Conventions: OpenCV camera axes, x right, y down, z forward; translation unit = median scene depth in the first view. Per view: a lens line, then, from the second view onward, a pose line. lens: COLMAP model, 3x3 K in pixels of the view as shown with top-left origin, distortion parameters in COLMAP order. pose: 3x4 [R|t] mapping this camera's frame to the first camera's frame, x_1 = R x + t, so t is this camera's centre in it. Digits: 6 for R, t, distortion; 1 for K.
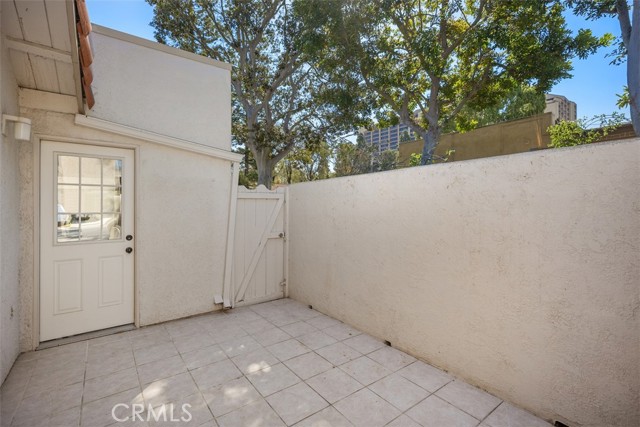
lens RADIAL K [[292.5, 0, 318.0], [0, 292.5, 212.1], [0, 0, 1]] dist [0.009165, -0.000207]
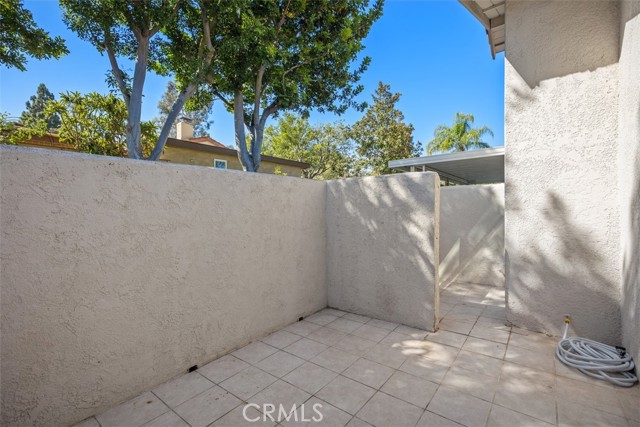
lens RADIAL K [[292.5, 0, 315.8], [0, 292.5, 208.9], [0, 0, 1]] dist [0.009165, -0.000207]
pose [[-0.253786, -0.003968, 0.967252, -0.801149], [0.025341, 0.999621, 0.010749, -0.020160], [-0.966928, 0.027239, -0.253589, 1.018061]]
